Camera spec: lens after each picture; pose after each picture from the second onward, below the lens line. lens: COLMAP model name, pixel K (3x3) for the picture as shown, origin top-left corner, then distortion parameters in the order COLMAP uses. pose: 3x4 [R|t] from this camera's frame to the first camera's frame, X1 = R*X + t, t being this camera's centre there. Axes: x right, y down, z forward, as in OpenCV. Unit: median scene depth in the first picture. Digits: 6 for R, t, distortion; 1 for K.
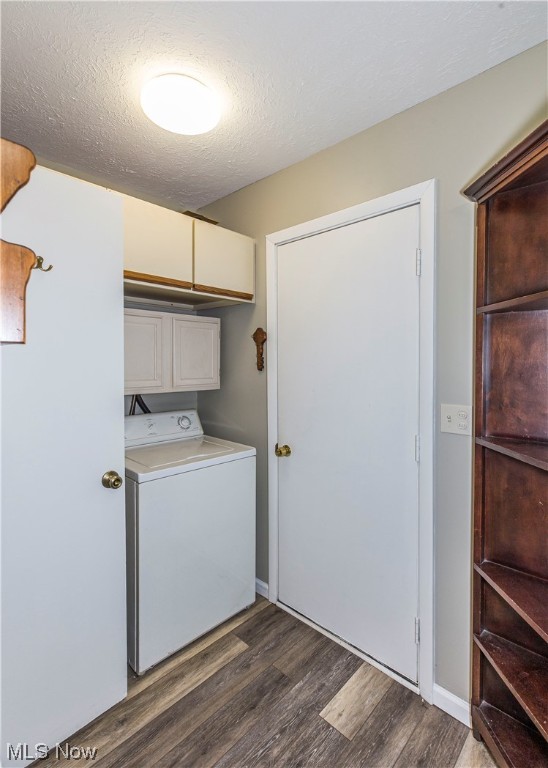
lens RADIAL K [[363.6, 0, 267.9], [0, 363.6, 366.4], [0, 0, 1]] dist [-0.002073, -0.000469]
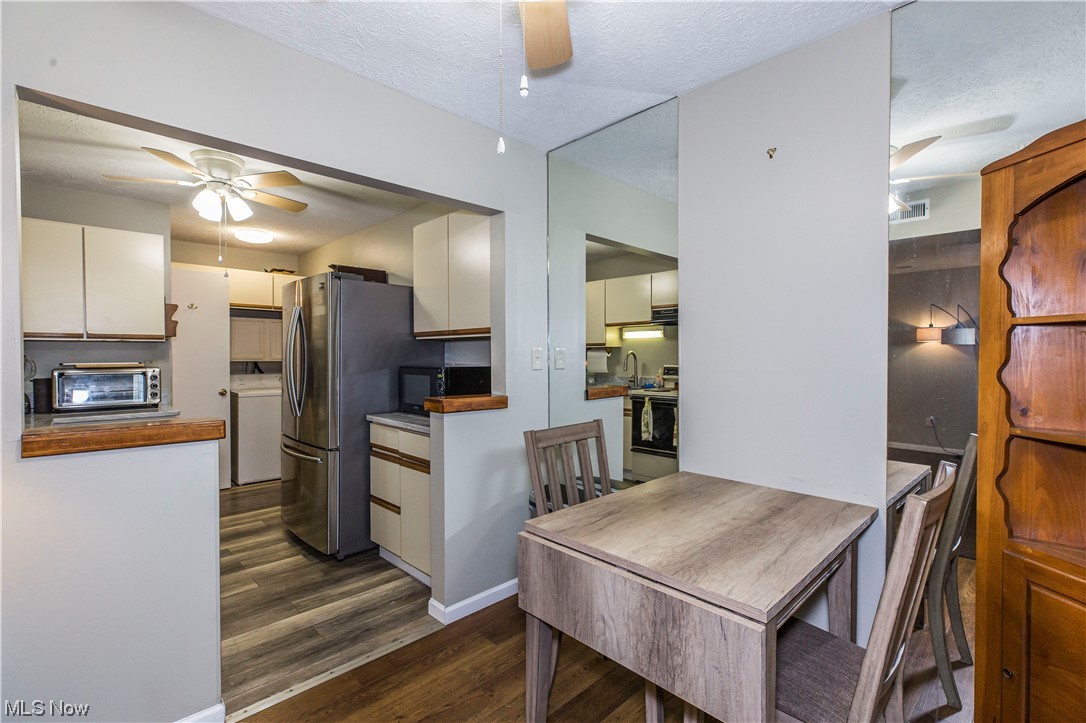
lens RADIAL K [[495.3, 0, 541.9], [0, 495.3, 361.0], [0, 0, 1]] dist [0.004993, 0.000556]
pose [[0.999641, 0.008032, -0.025542, 1.169855], [-0.008006, 0.999967, 0.001129, 0.054884], [0.025550, -0.000924, 0.999673, -1.482091]]
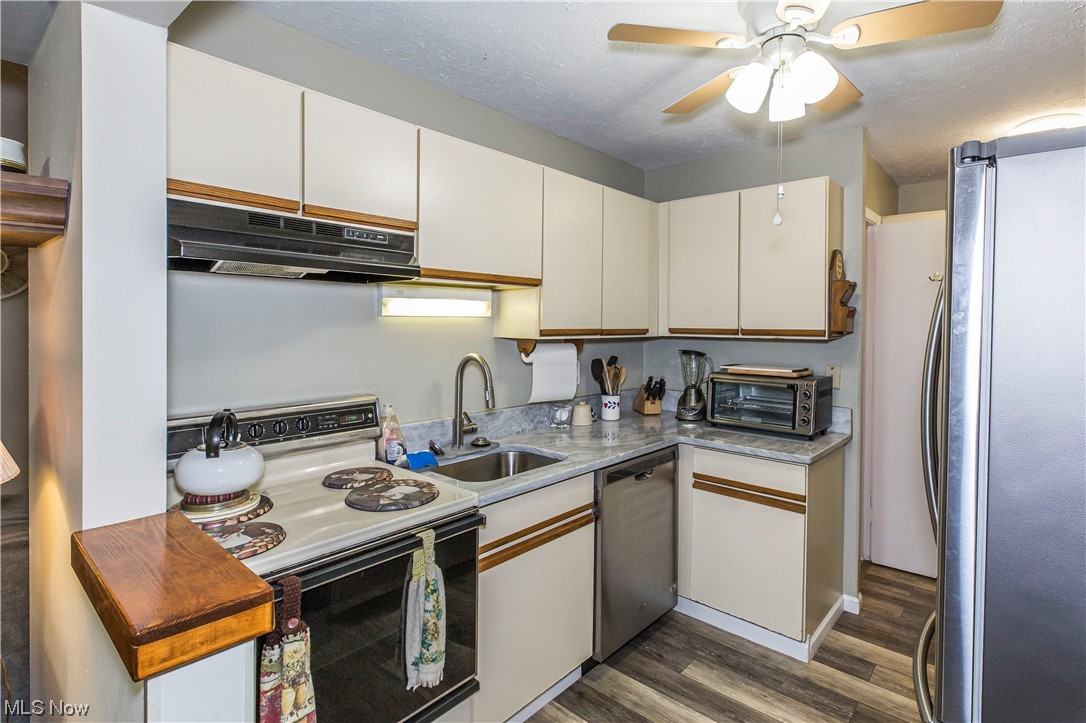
lens RADIAL K [[540.2, 0, 588.6], [0, 540.2, 327.7], [0, 0, 1]] dist [0.010730, -0.001166]
pose [[0.092700, 0.018320, -0.995526, 0.979236], [-0.020654, 0.999651, 0.016472, -0.034009], [0.995480, 0.019035, 0.093046, -0.464620]]
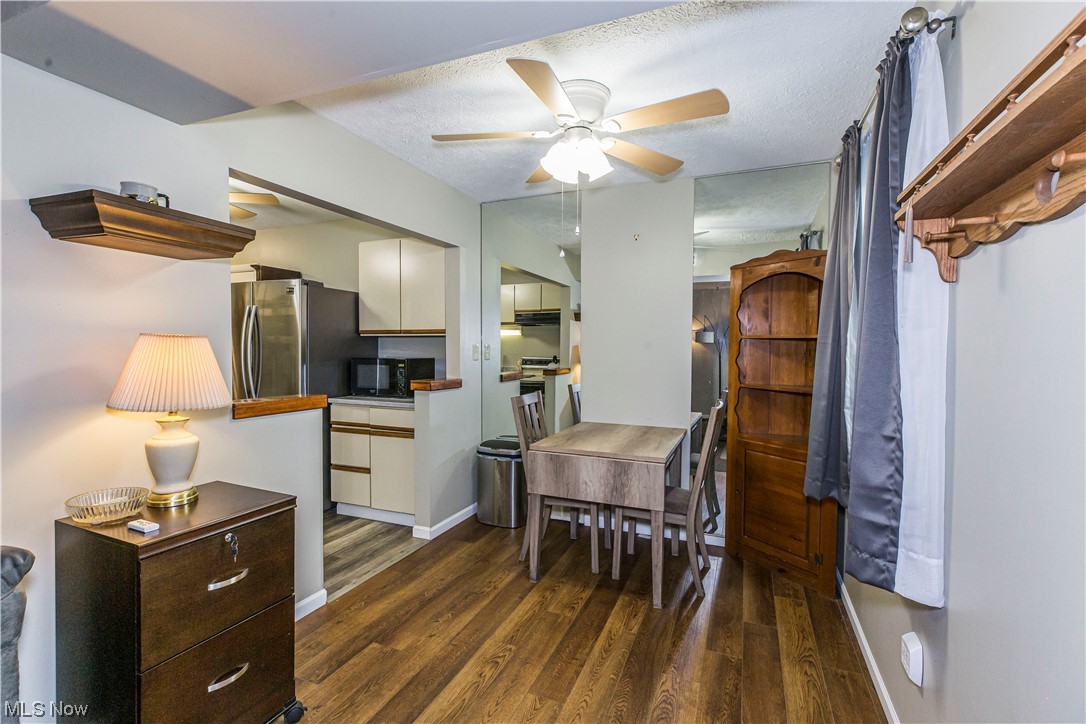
lens RADIAL K [[495.3, 0, 549.1], [0, 495.3, 361.5], [0, 0, 1]] dist [0.004993, 0.000556]
pose [[0.927076, 0.003870, 0.374854, 0.692891], [-0.009939, 0.999849, 0.014257, 0.055783], [-0.374742, -0.016943, 0.926974, -1.962616]]
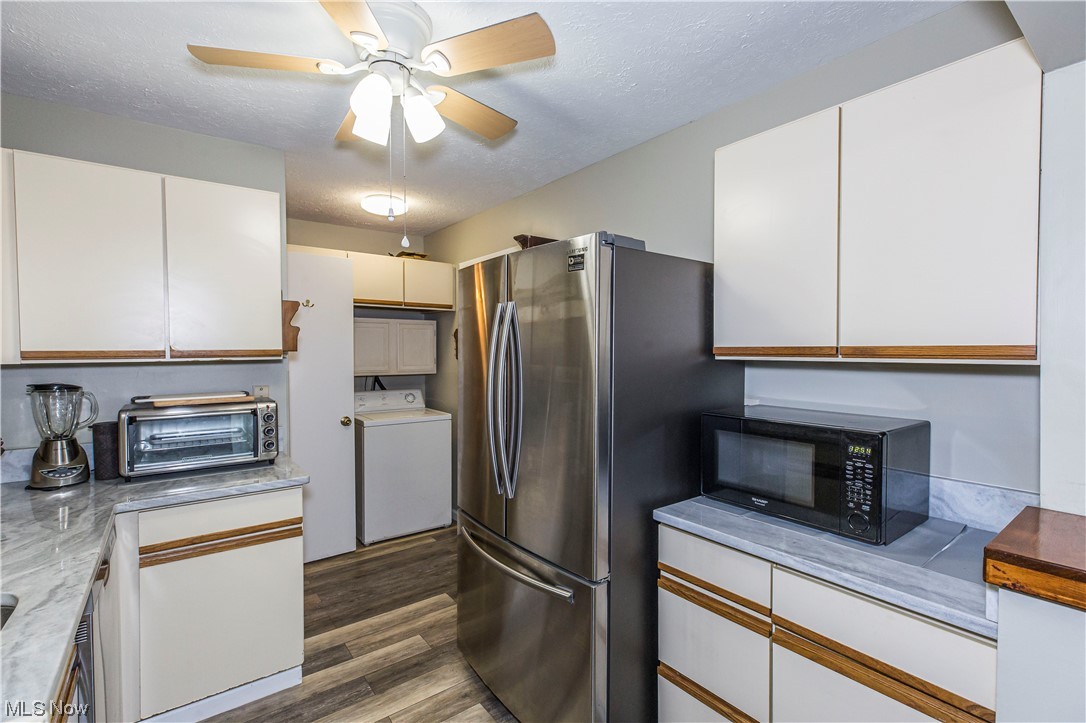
lens RADIAL K [[495.3, 0, 539.8], [0, 495.3, 359.8], [0, 0, 1]] dist [0.004993, 0.000556]
pose [[0.988712, 0.008514, -0.149588, 0.566664], [-0.006550, 0.999886, 0.013616, -0.016666], [0.149687, -0.012483, 0.988655, -0.816070]]
